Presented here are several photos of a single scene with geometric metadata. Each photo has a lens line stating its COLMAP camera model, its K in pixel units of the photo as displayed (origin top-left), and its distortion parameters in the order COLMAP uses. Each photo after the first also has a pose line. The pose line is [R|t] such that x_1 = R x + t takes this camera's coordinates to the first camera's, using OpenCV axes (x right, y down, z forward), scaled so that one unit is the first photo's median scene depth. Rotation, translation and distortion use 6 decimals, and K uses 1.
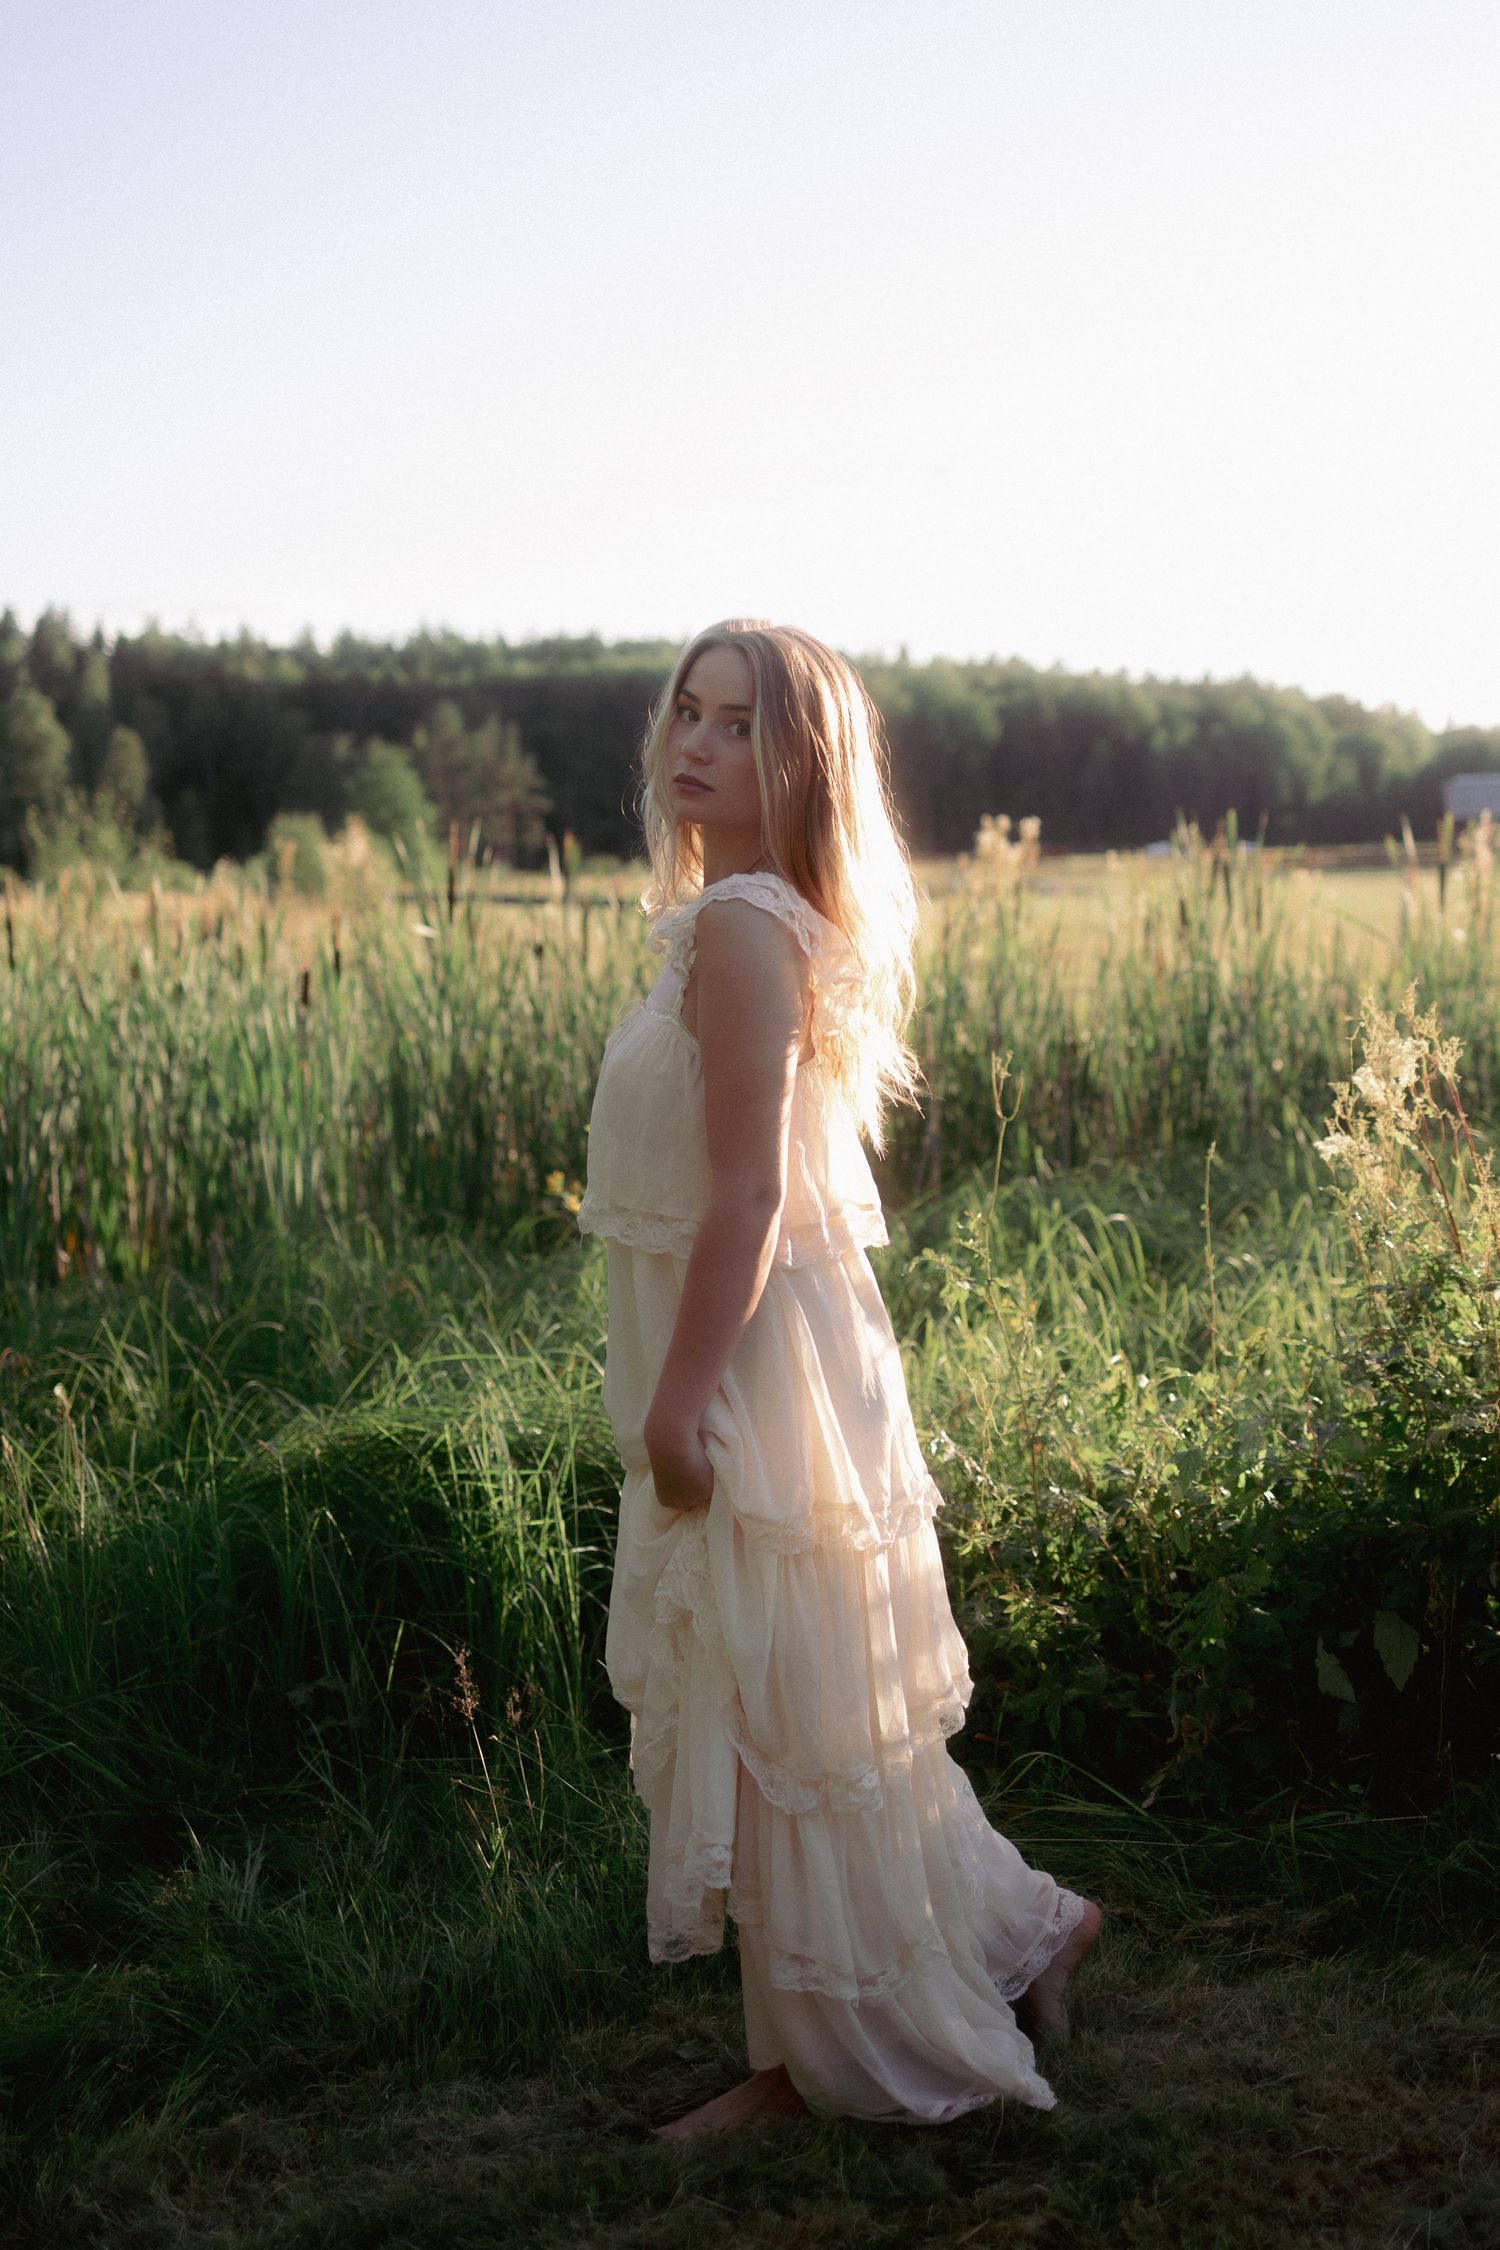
lens RADIAL K [[2803.4, 0, 749.9], [0, 2803.4, 1067.2], [0, 0, 1]] dist [0.017643, -0.040714]
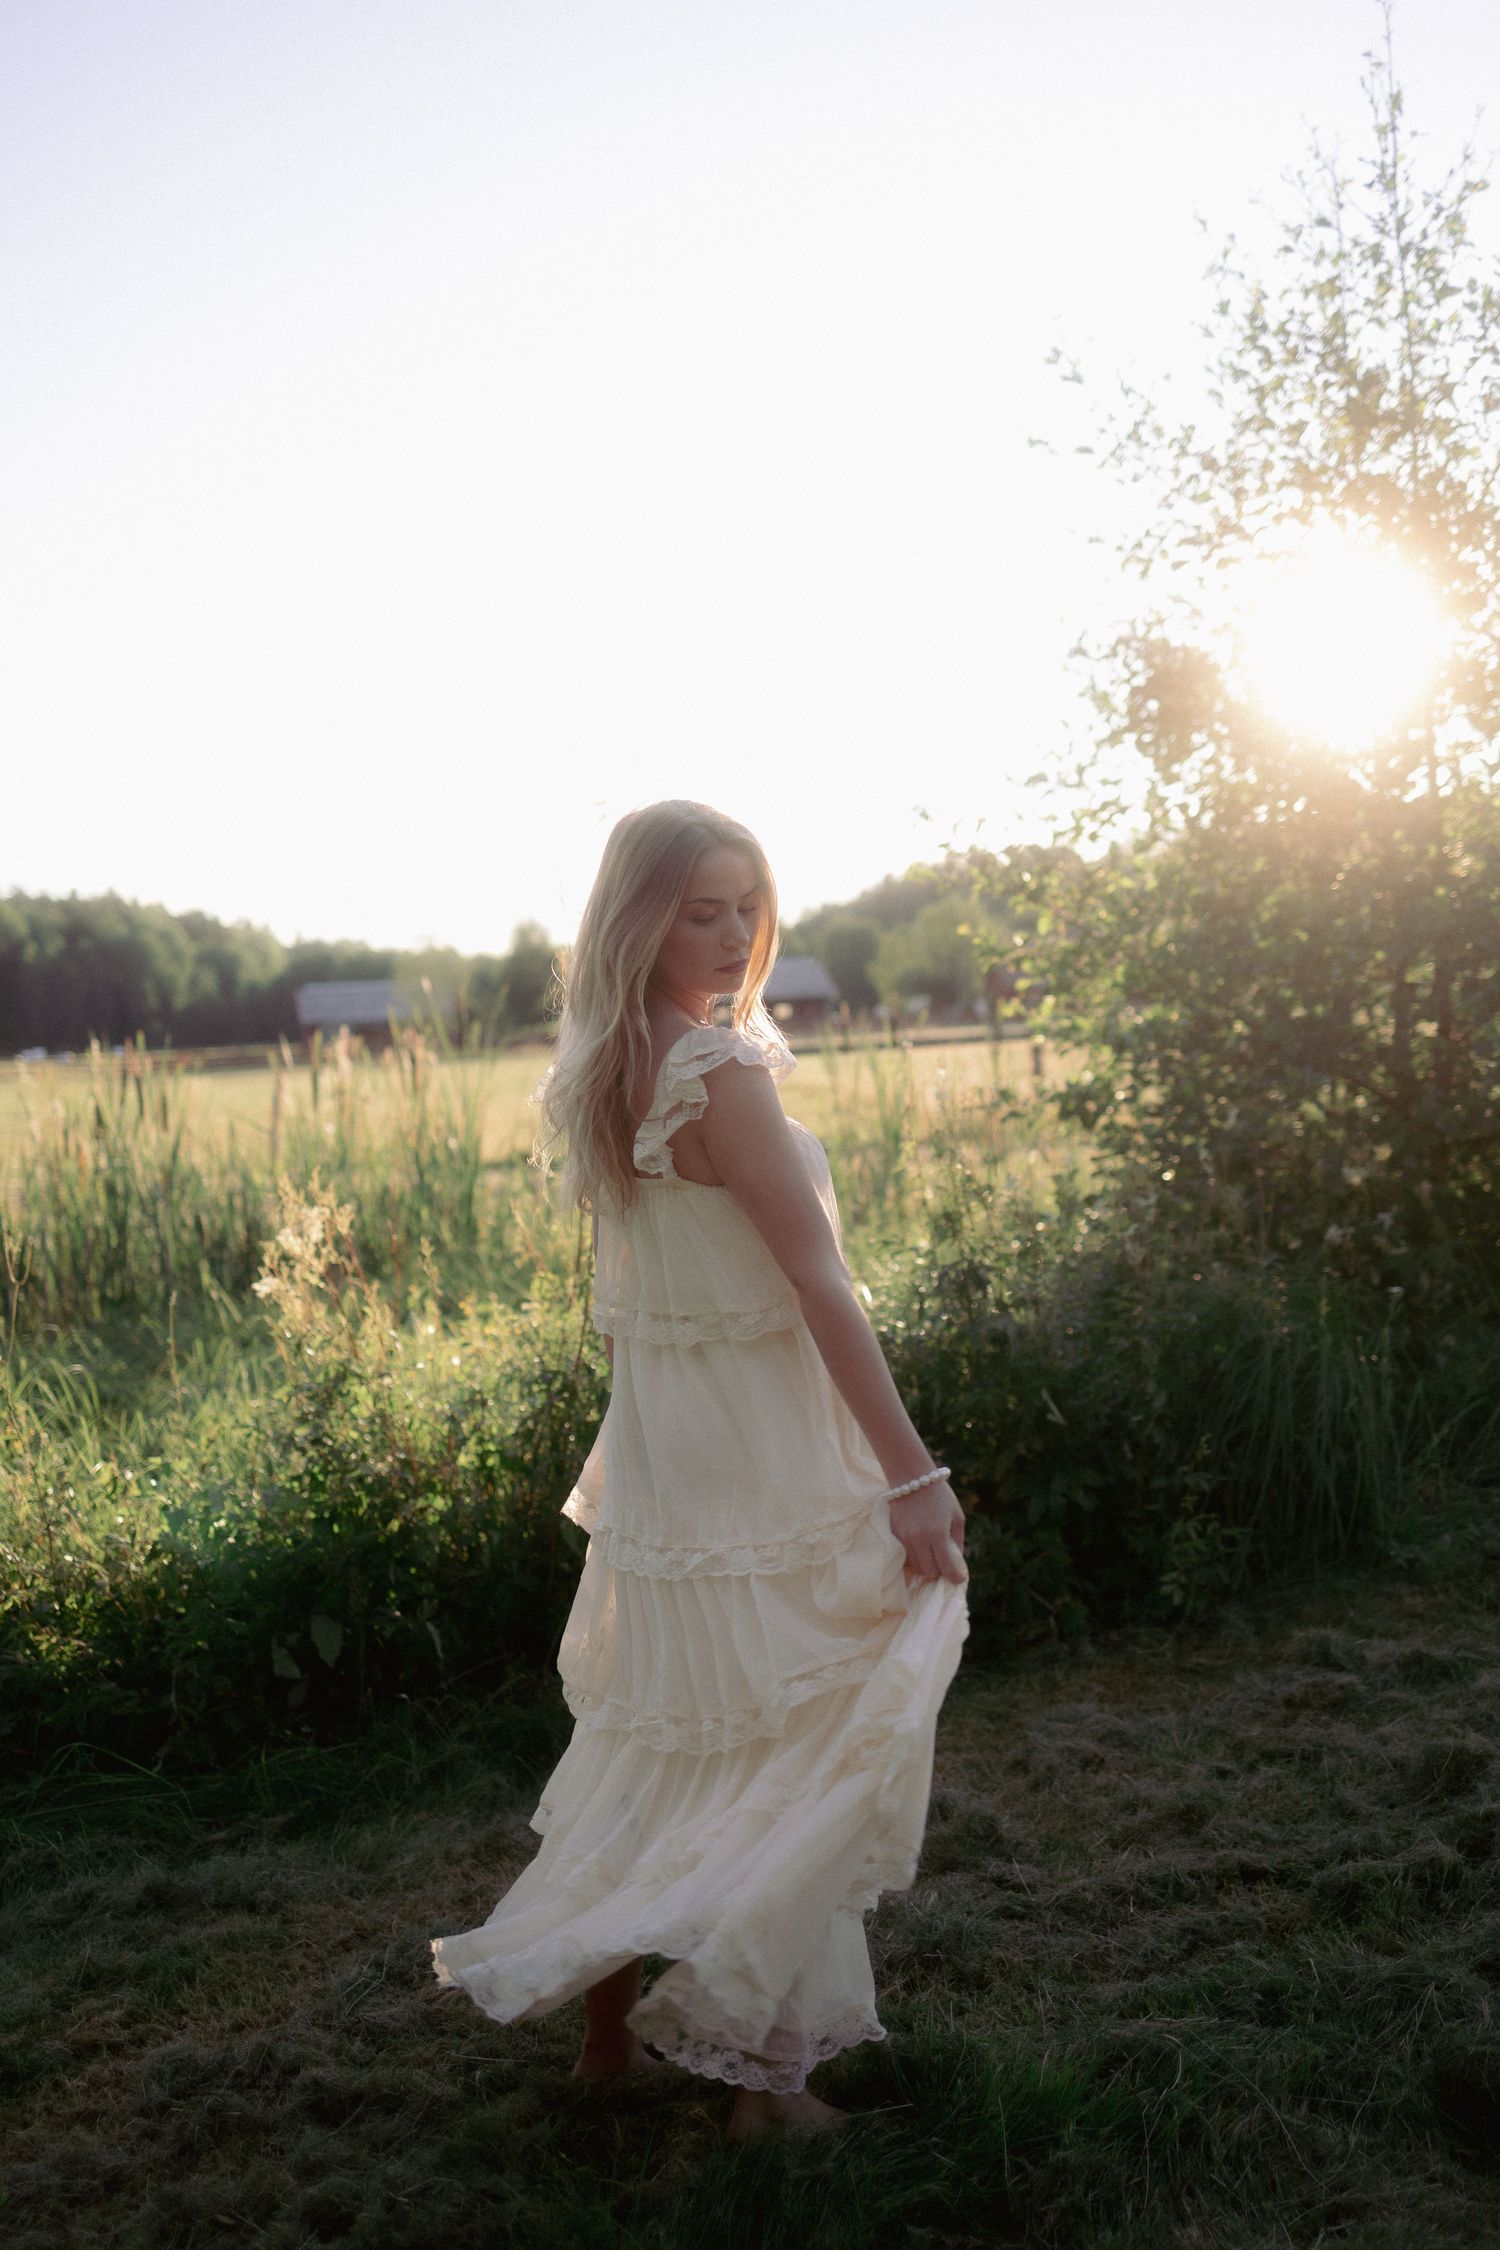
lens RADIAL K [[2803.4, 0, 749.9], [0, 2803.4, 1067.2], [0, 0, 1]] dist [0.017643, -0.040714]
pose [[0.918130, -0.026971, 0.395360, -0.117865], [0.053904, 0.996908, -0.057172, 0.011611], [-0.392596, 0.073803, 0.916745, -0.376429]]
